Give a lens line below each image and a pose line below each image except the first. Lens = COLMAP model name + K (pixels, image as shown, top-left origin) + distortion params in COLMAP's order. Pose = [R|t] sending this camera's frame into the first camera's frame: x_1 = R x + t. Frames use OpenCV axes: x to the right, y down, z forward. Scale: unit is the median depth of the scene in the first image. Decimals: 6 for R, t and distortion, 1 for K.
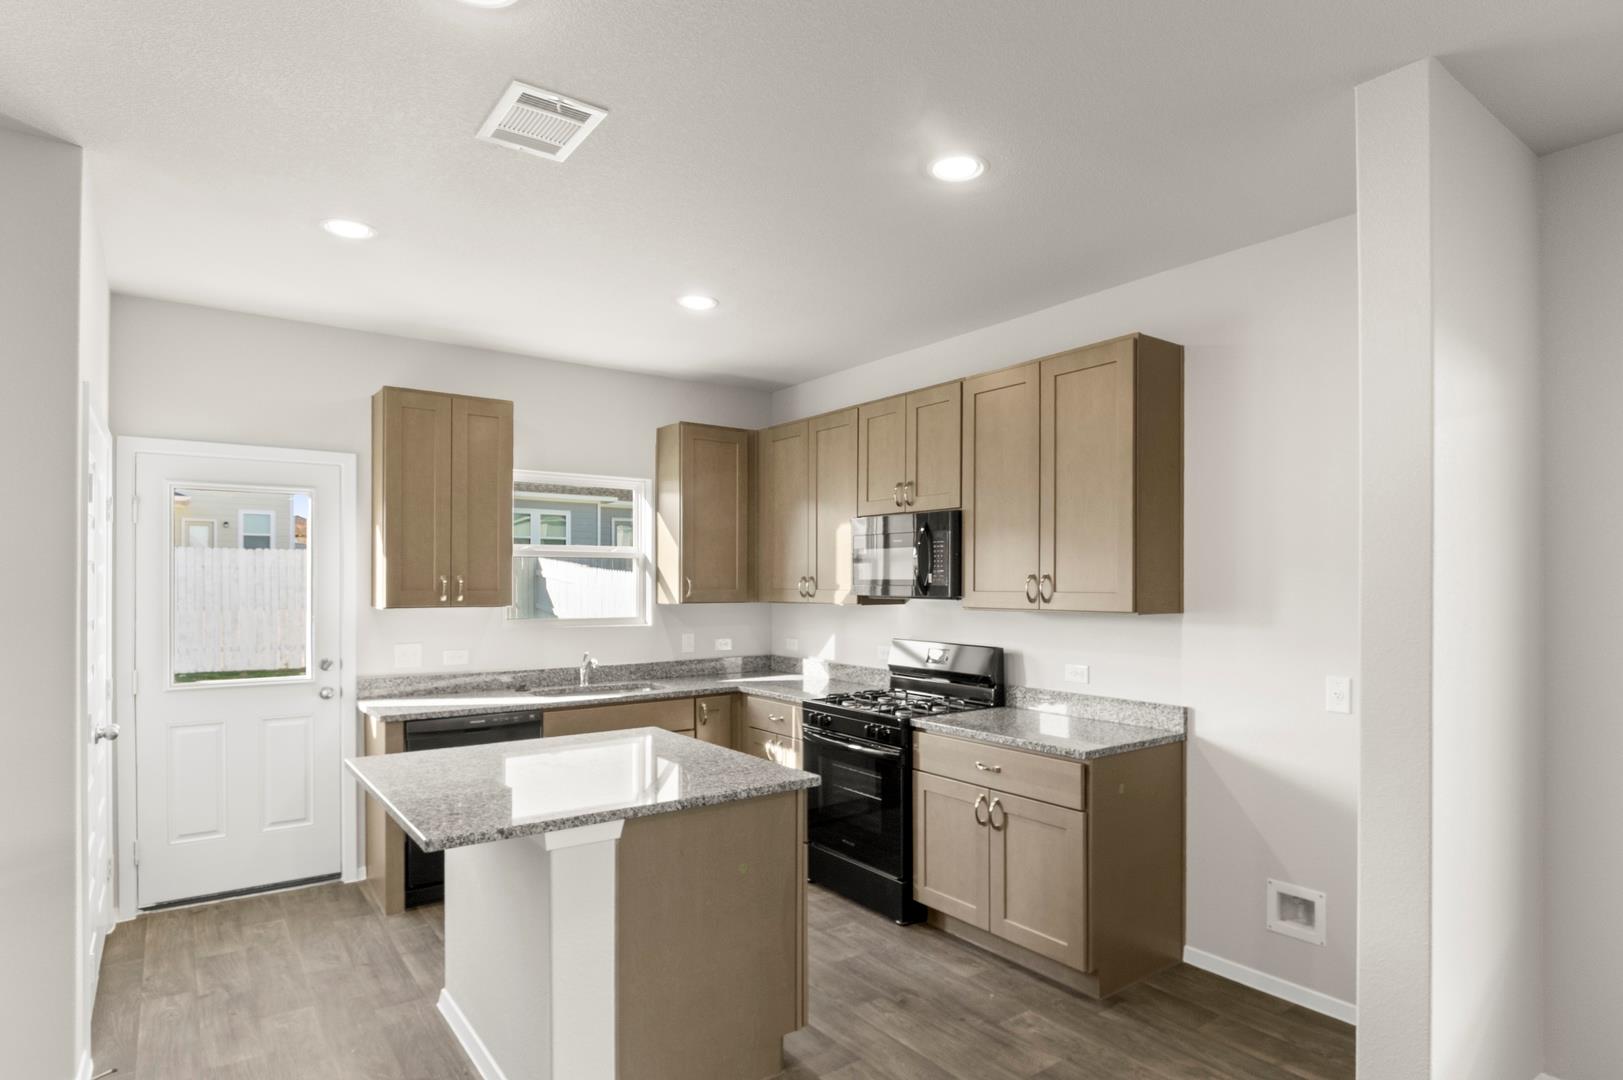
lens RADIAL K [[860.1, 0, 816.5], [0, 860.1, 584.5], [0, 0, 1]] dist [0.005556, -0.000046]
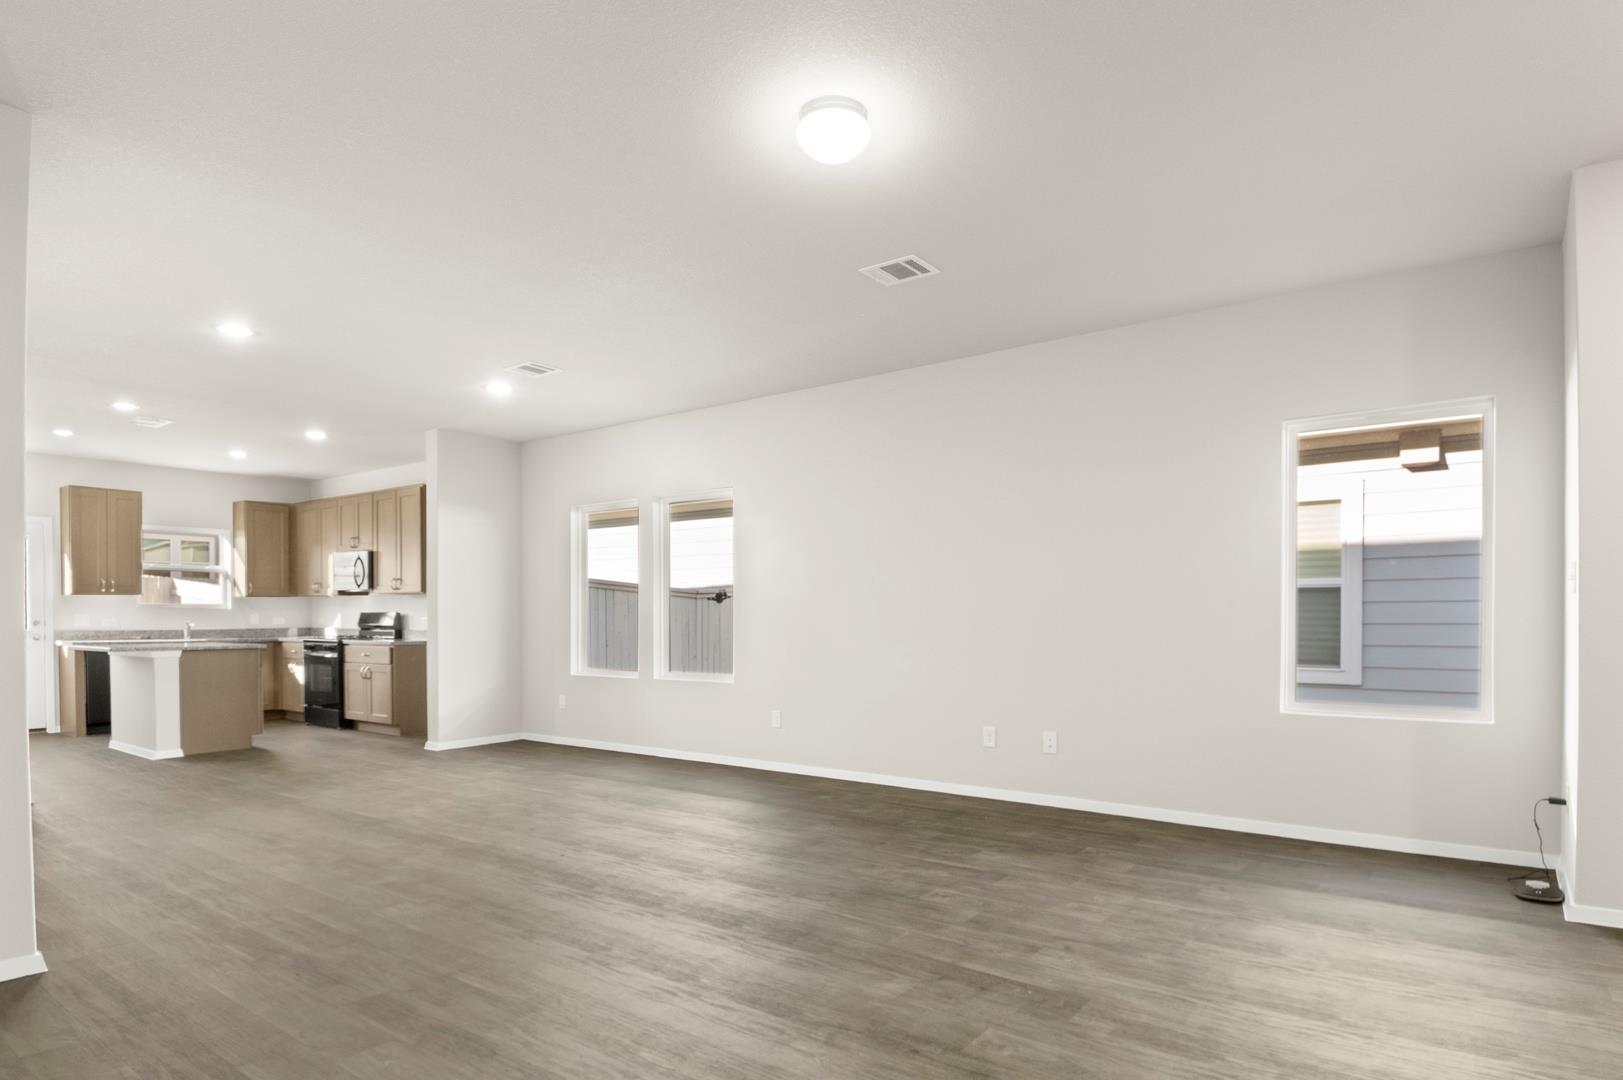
lens RADIAL K [[904.3, 0, 808.1], [0, 904.3, 625.1], [0, 0, 1]] dist [0.027988, -0.034387]
pose [[0.960390, -0.008517, 0.278528, 0.540026], [0.006044, 0.999934, 0.009738, 0.083706], [-0.278593, -0.007669, 0.960379, -1.451088]]
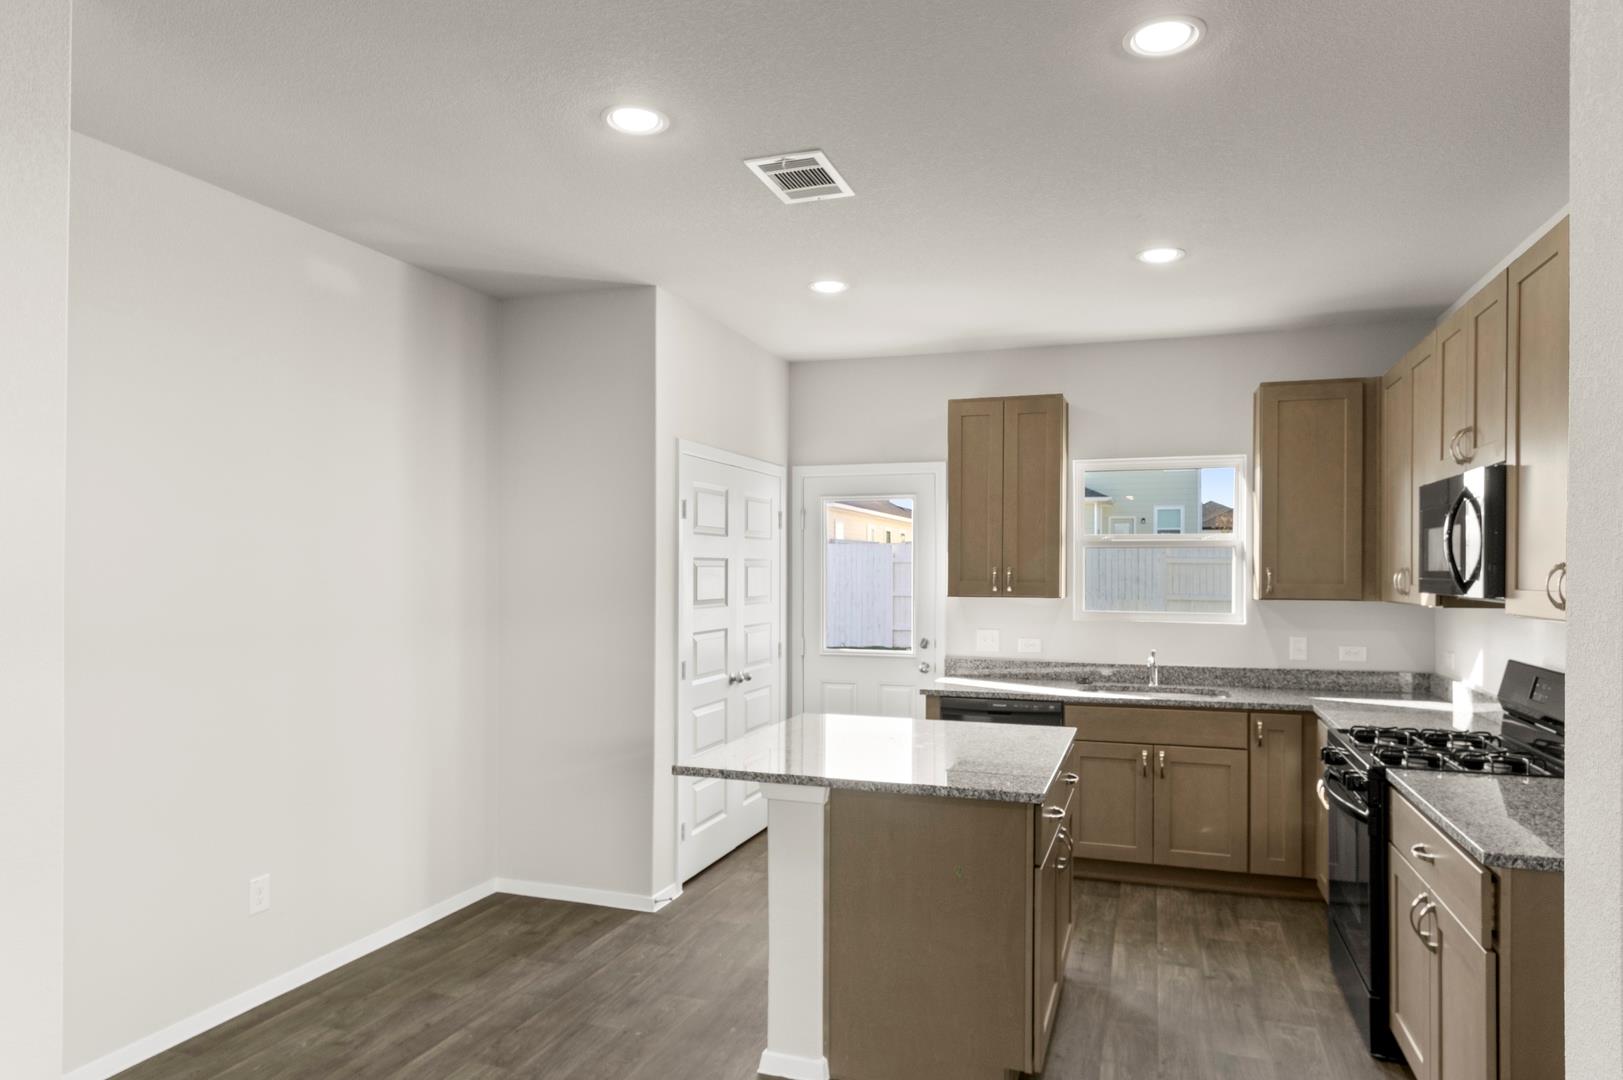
lens RADIAL K [[942.1, 0, 876.2], [0, 942.1, 565.3], [0, 0, 1]] dist [0.002156, -0.000094]
pose [[0.591562, -0.005534, -0.806240, 0.412632], [-0.004046, 0.999943, -0.009832, -0.001288], [0.806249, 0.009078, 0.591506, 0.171071]]
